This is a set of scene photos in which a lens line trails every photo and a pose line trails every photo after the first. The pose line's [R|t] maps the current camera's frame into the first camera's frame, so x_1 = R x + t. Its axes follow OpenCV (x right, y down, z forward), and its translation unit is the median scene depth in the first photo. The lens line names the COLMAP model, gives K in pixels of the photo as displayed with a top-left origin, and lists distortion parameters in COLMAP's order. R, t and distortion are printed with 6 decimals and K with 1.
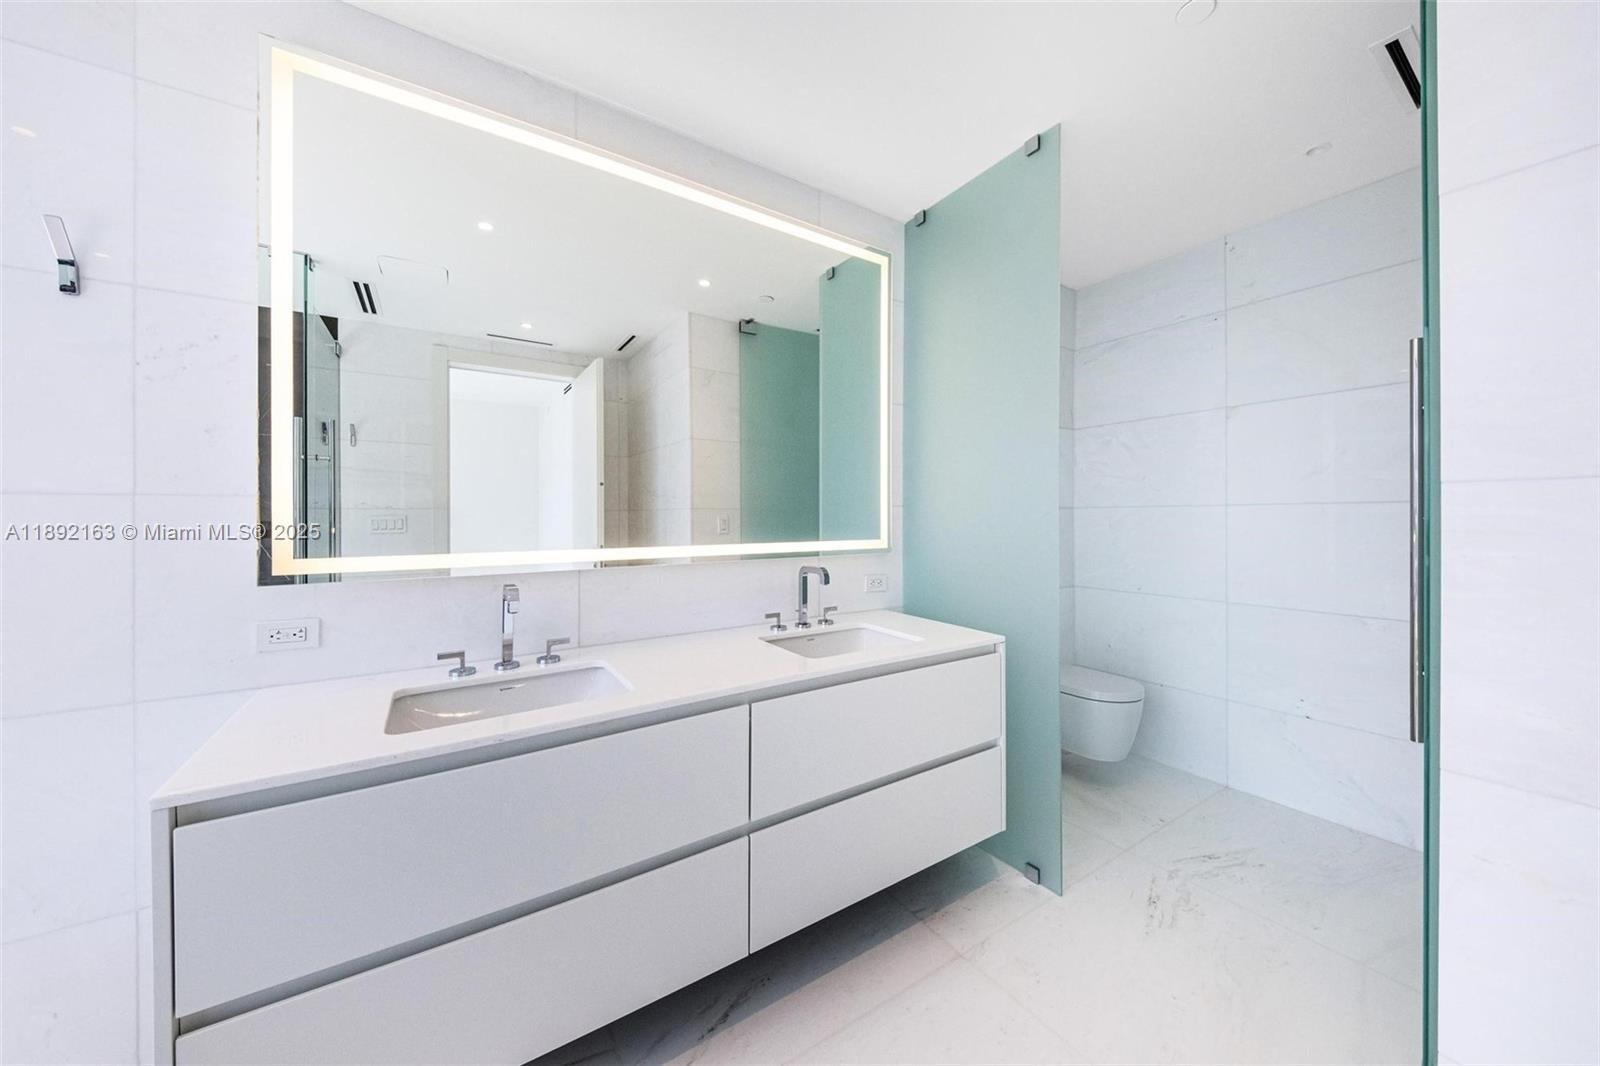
lens RADIAL K [[553.3, 0, 772.7], [0, 553.3, 516.3], [0, 0, 1]] dist [0.009432, -0.004846]
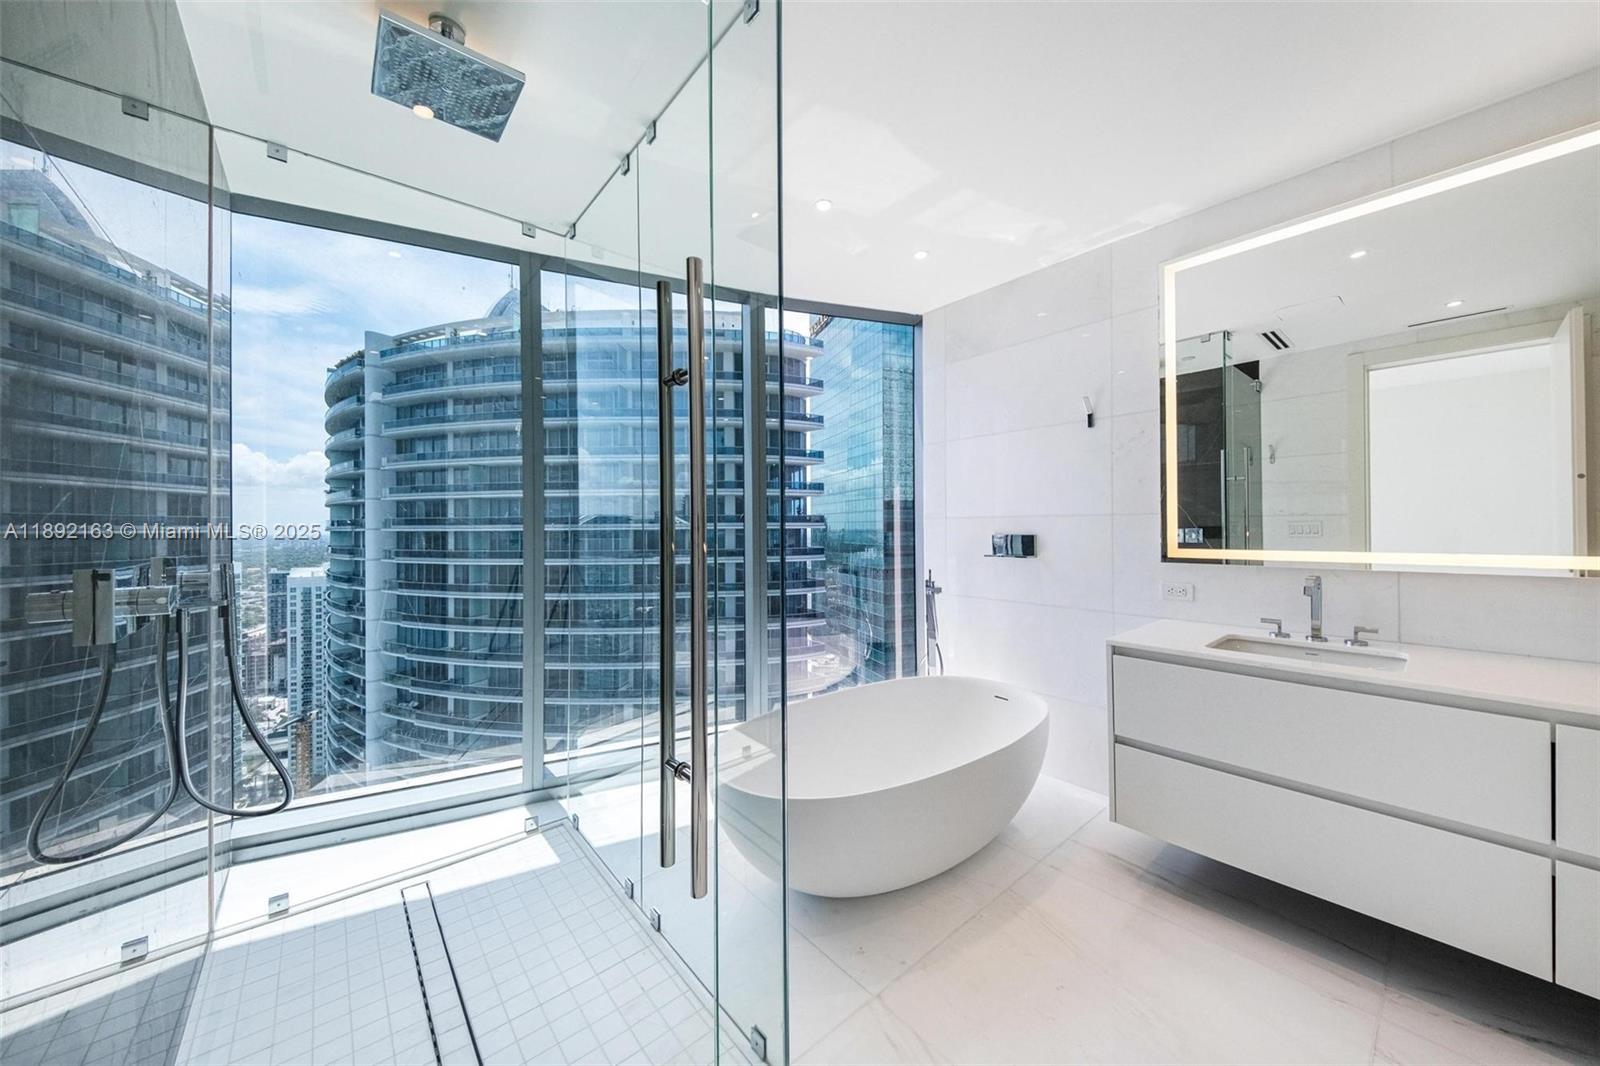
lens RADIAL K [[553.3, 0, 821.6], [0, 553.3, 528.4], [0, 0, 1]] dist [0.009432, -0.004846]
pose [[0.130107, 0.017298, -0.991349, 0.429416], [0.032390, 0.999240, 0.021687, -0.036931], [0.990971, -0.034931, 0.129448, -0.209735]]
